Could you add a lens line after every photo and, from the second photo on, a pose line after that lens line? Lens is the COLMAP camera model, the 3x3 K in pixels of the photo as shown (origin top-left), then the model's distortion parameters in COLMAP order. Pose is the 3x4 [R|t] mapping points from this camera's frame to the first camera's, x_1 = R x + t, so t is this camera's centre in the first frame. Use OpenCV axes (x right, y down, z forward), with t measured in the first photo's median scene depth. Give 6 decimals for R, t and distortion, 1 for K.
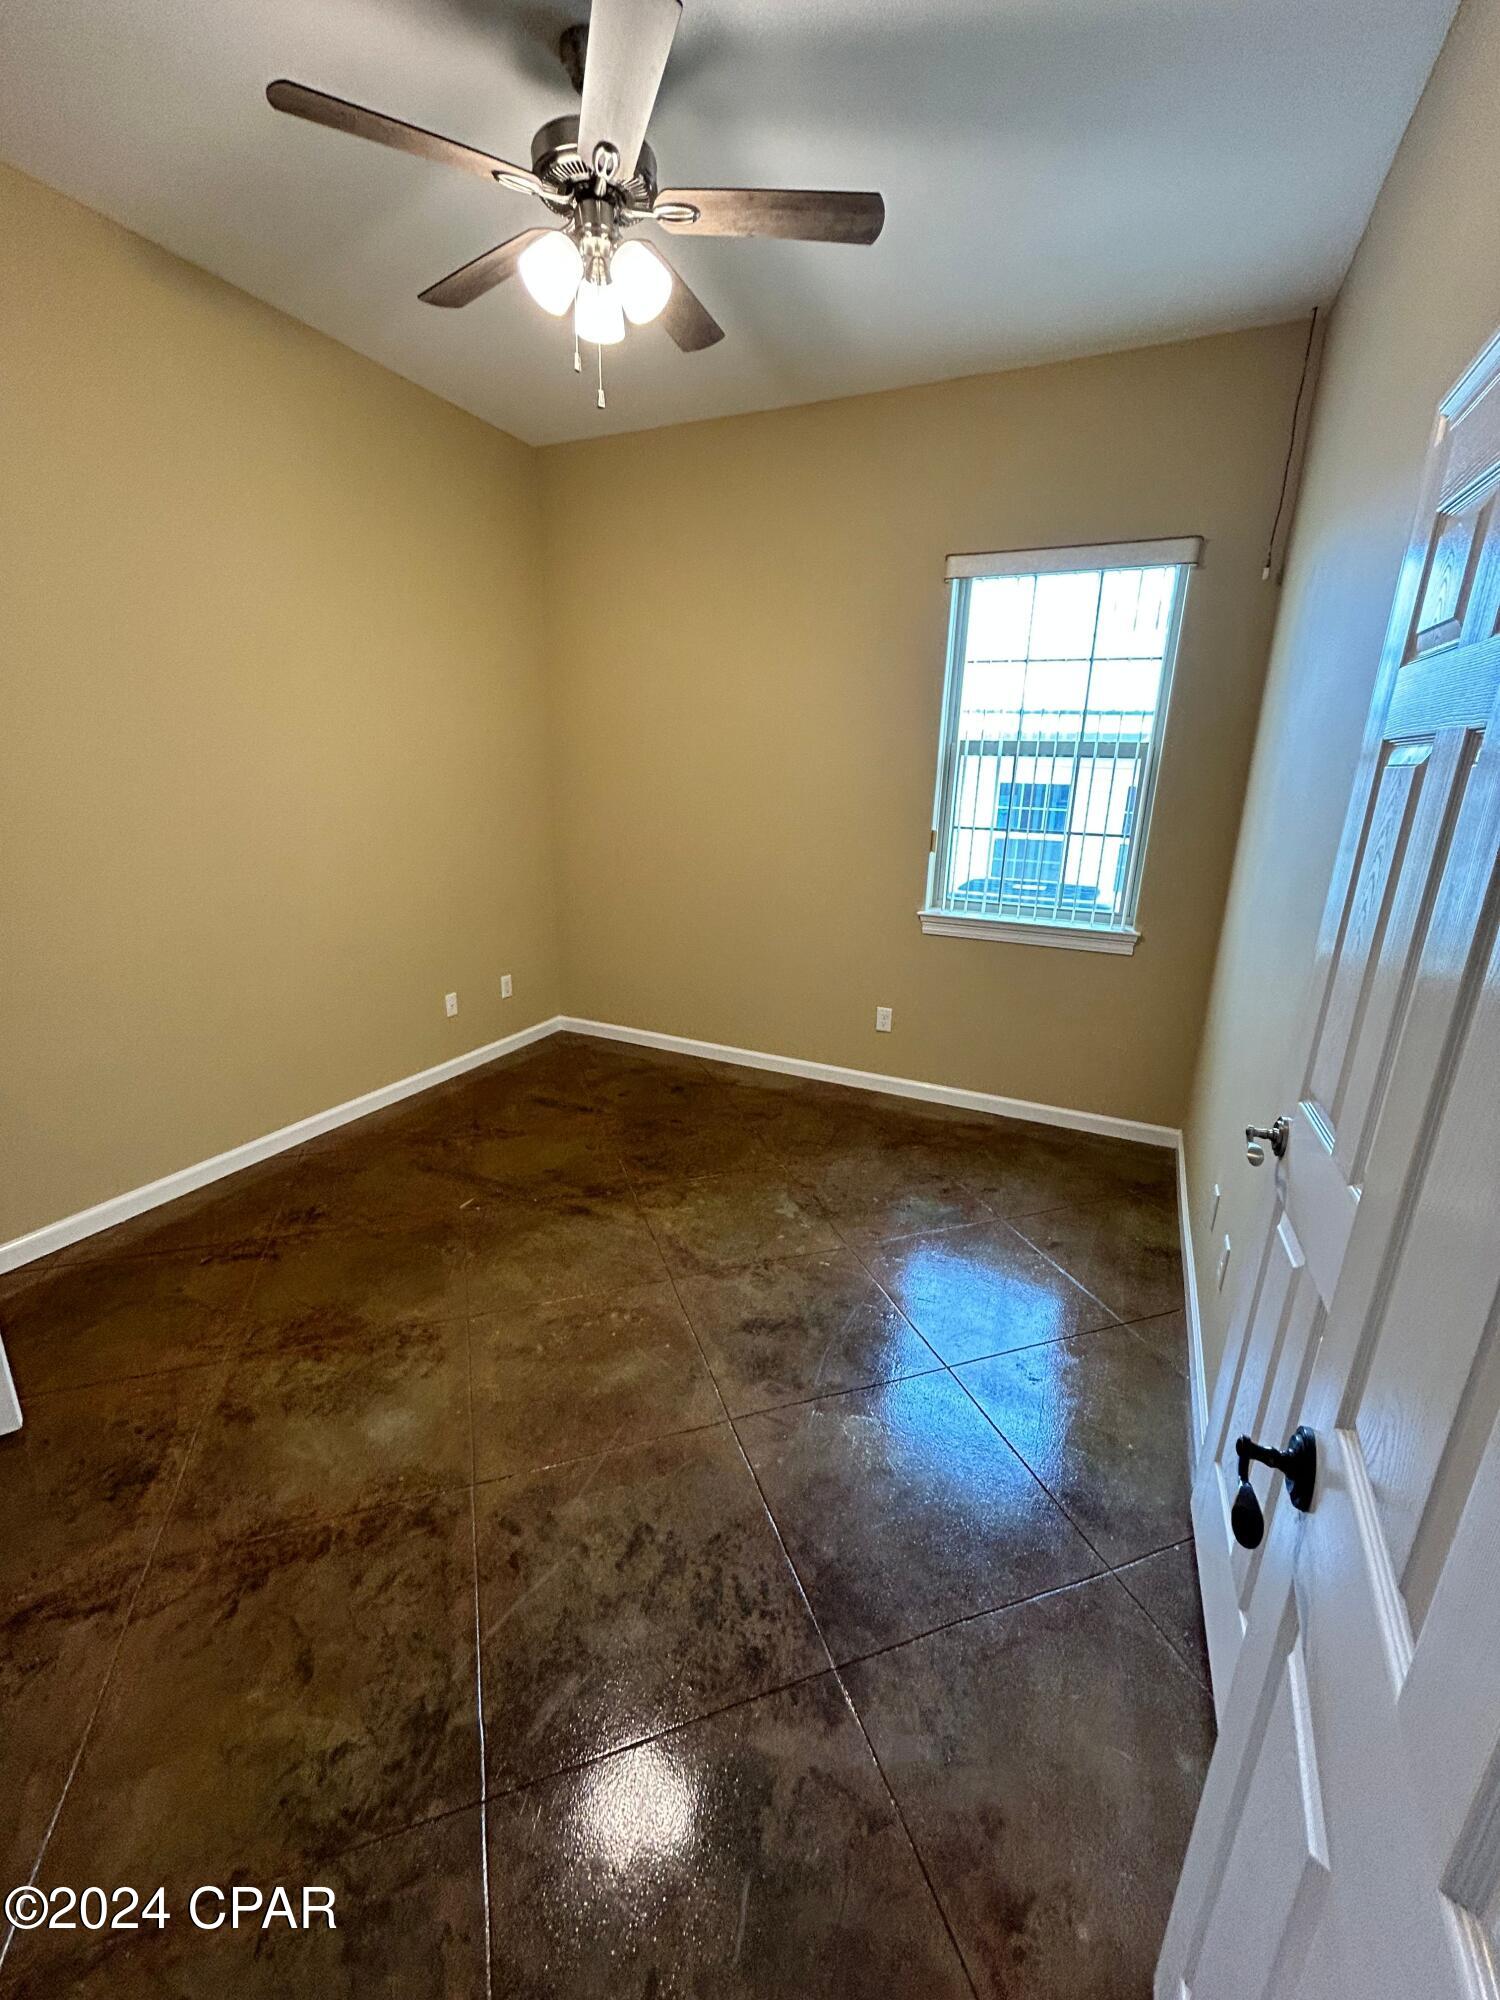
lens RADIAL K [[814.1, 0, 749.0], [0, 814.1, 1004.3], [0, 0, 1]] dist [0.000823, 0.001223]
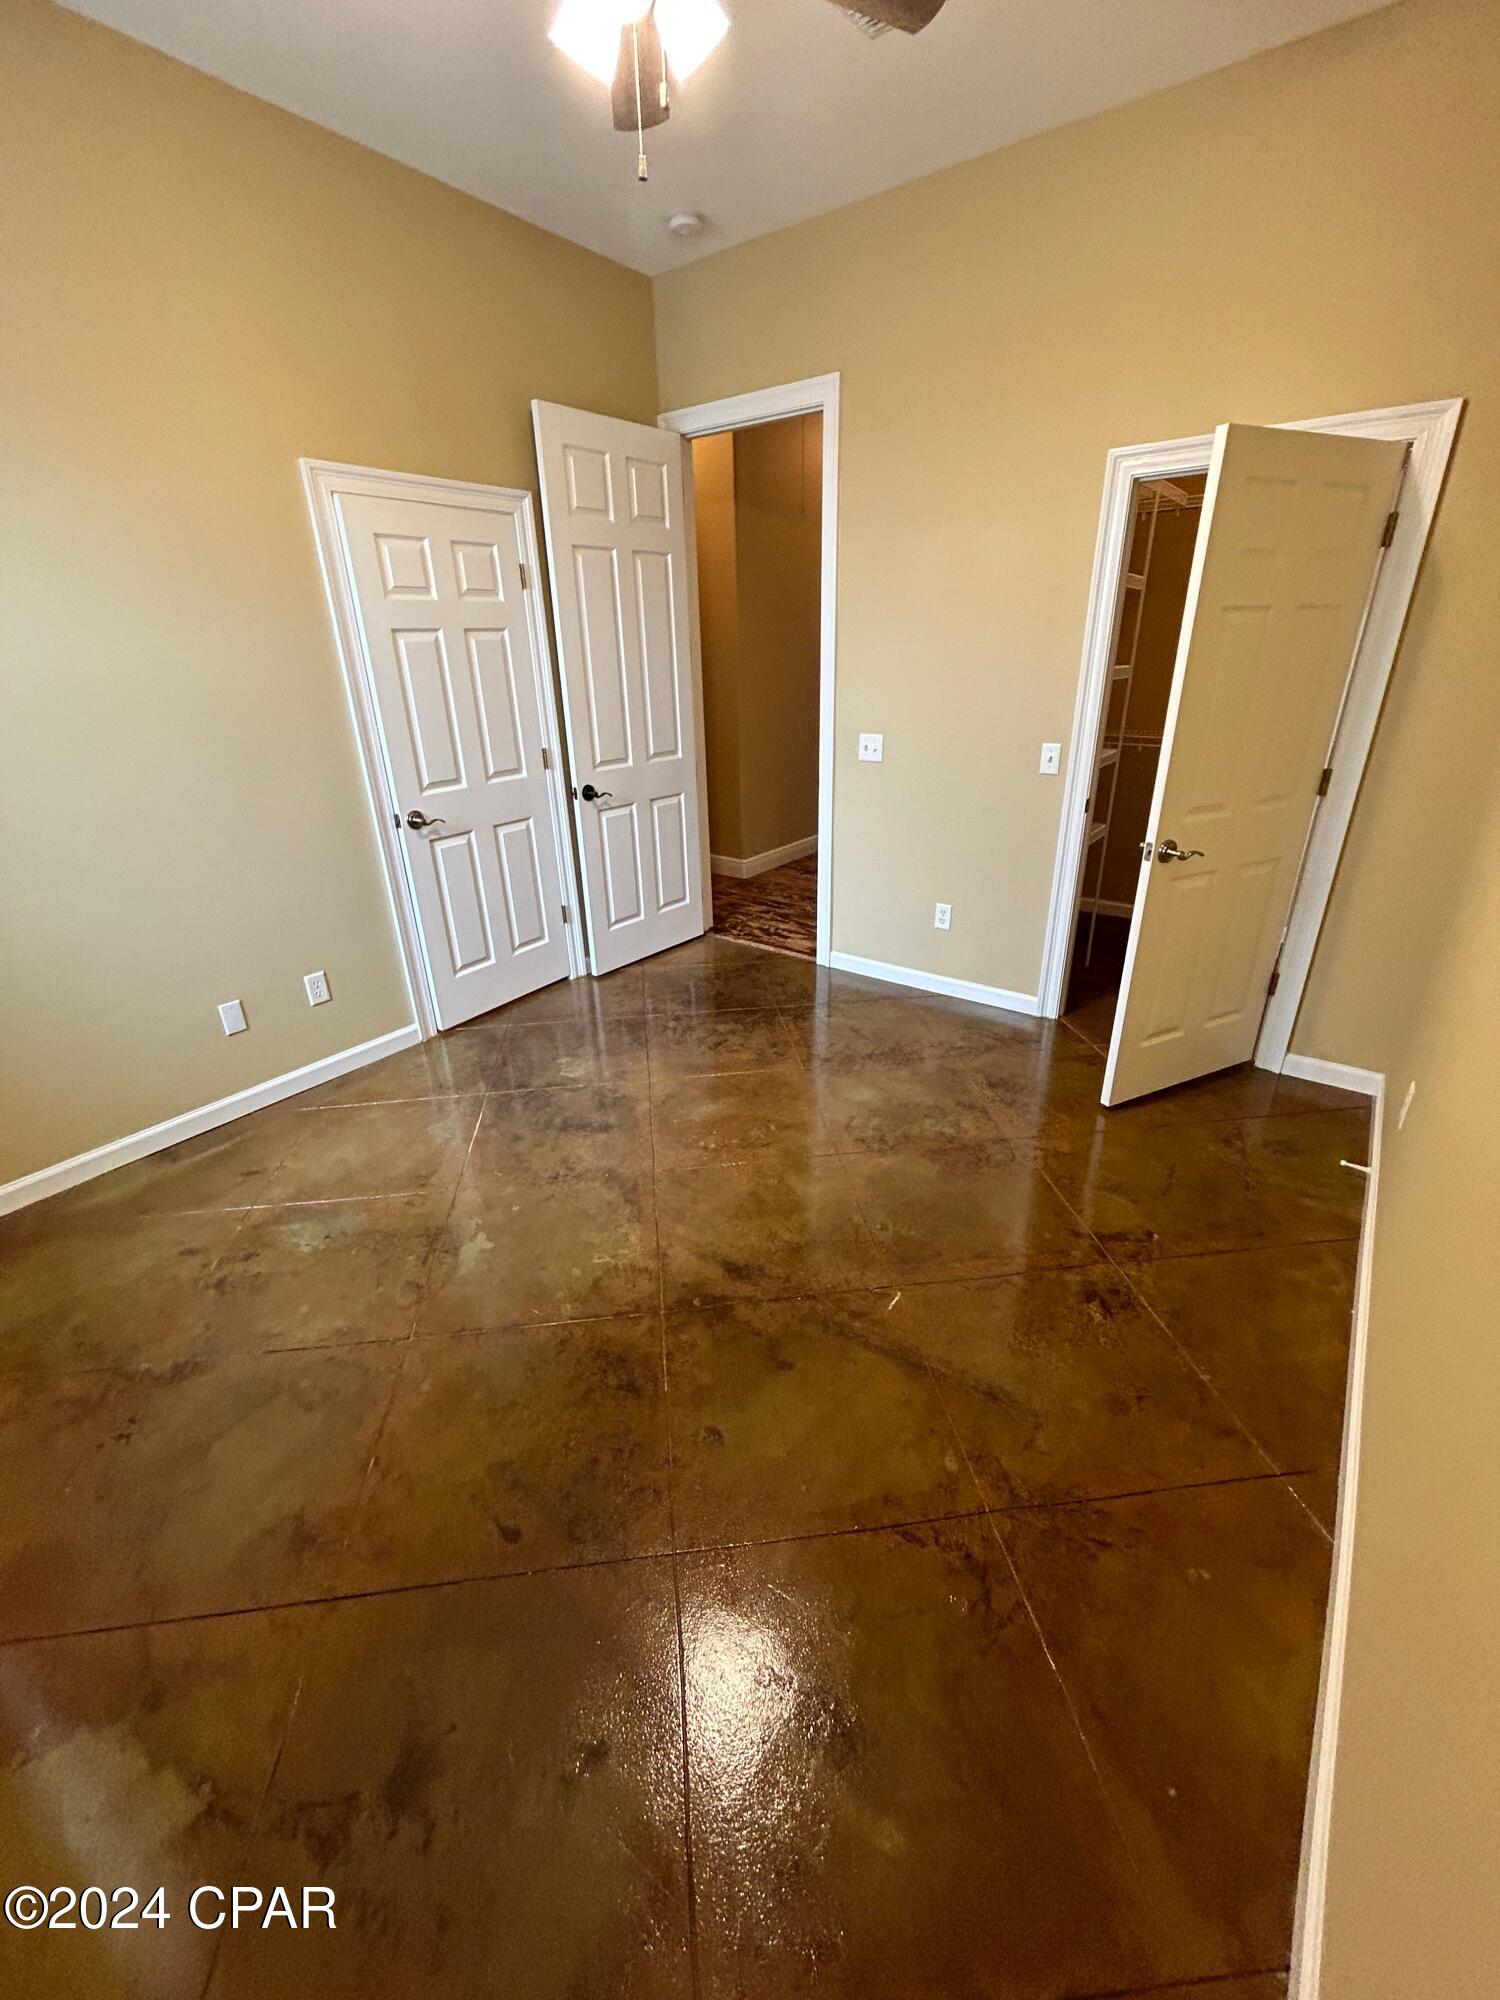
lens RADIAL K [[814.1, 0, 750.5], [0, 814.1, 1003.0], [0, 0, 1]] dist [0.000823, 0.001223]
pose [[-0.979884, -0.087939, 0.179146, -0.356515], [0.050787, 0.758238, 0.649997, -0.453439], [-0.192995, 0.646020, -0.738520, 1.496369]]
